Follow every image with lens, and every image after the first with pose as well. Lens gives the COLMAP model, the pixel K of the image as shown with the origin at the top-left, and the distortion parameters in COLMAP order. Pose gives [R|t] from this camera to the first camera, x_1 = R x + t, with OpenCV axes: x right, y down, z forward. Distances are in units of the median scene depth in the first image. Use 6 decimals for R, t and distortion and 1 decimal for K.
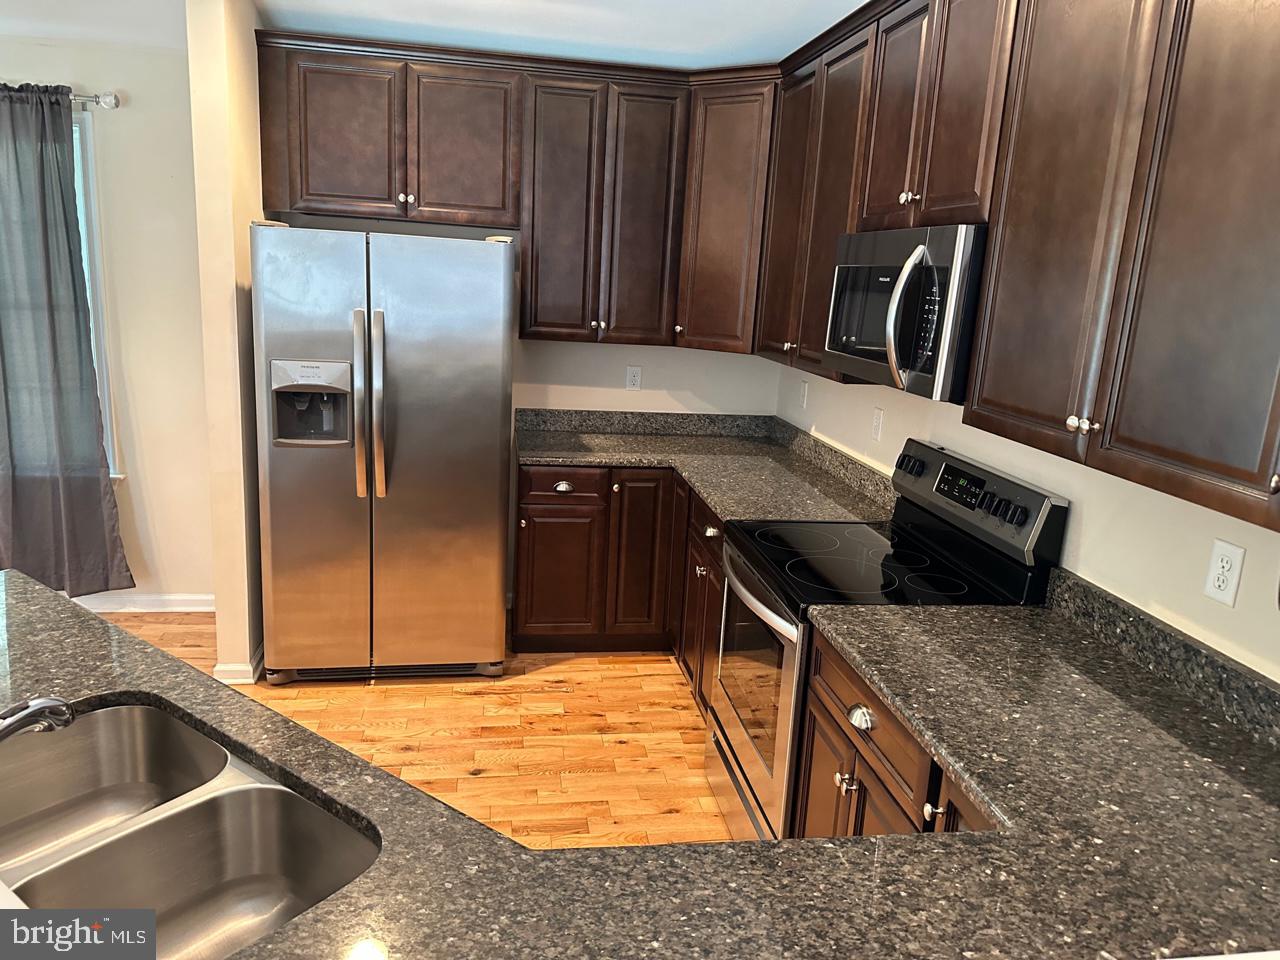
lens RADIAL K [[899.7, 0, 641.5], [0, 899.7, 477.4], [0, 0, 1]] dist [0.066737, -0.075060]
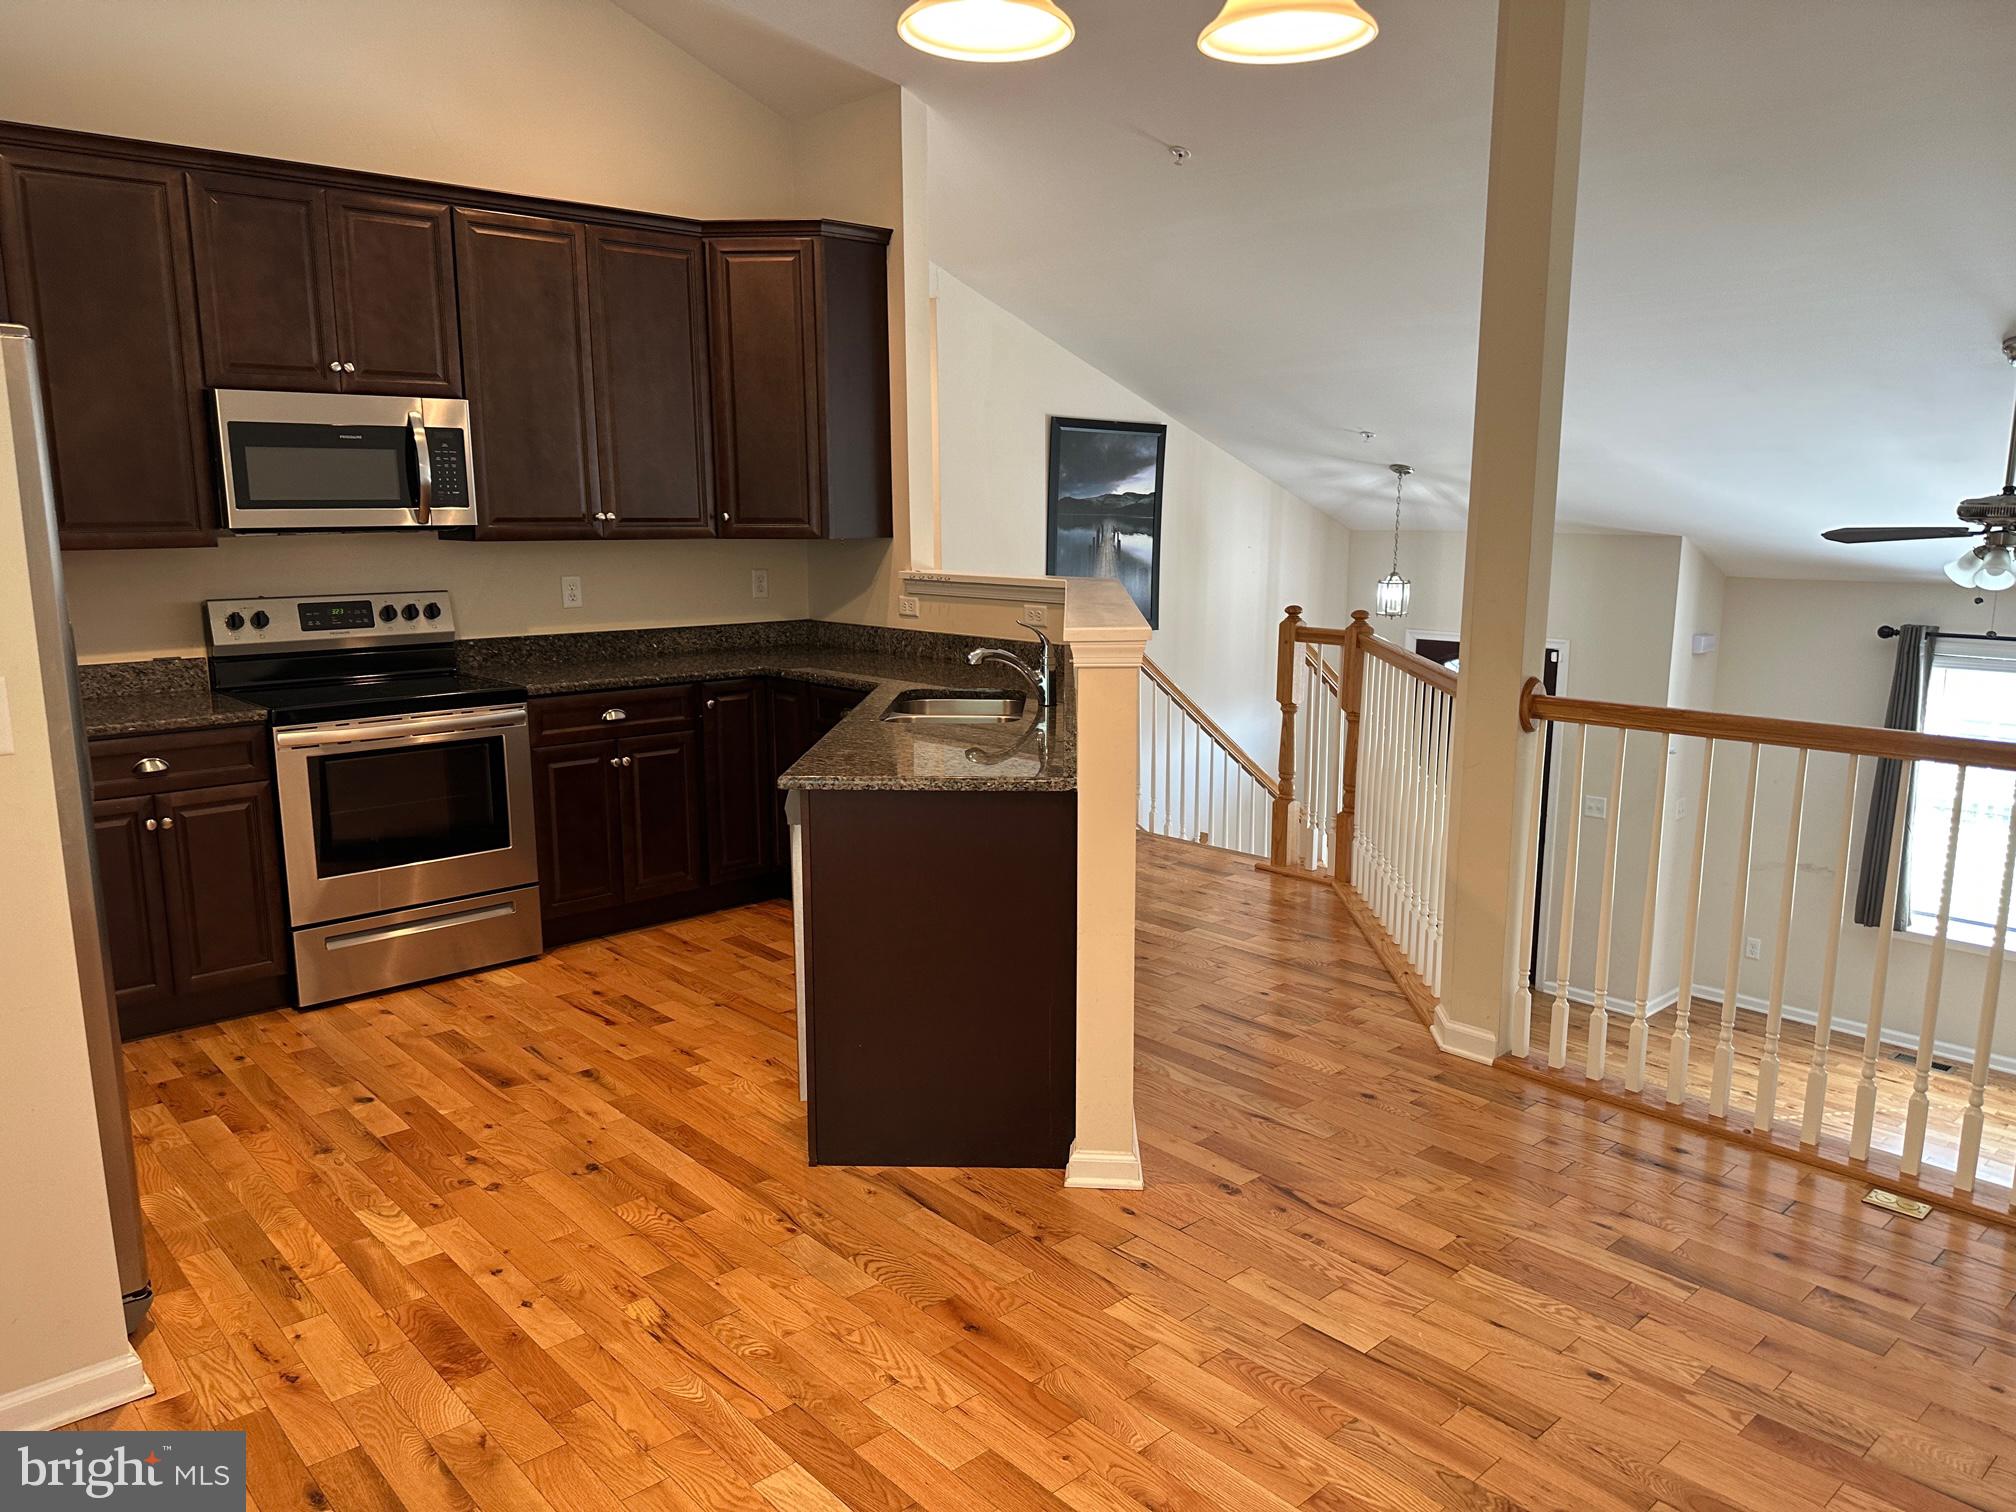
lens RADIAL K [[1417.0, 0, 1006.6], [0, 1417.0, 774.7], [0, 0, 1]] dist [0.066737, -0.075060]
pose [[-0.545346, -0.209739, 0.811546, -2.010826], [0.161395, 0.923797, 0.347204, -0.367958], [-0.822526, 0.320326, -0.469939, 1.499512]]
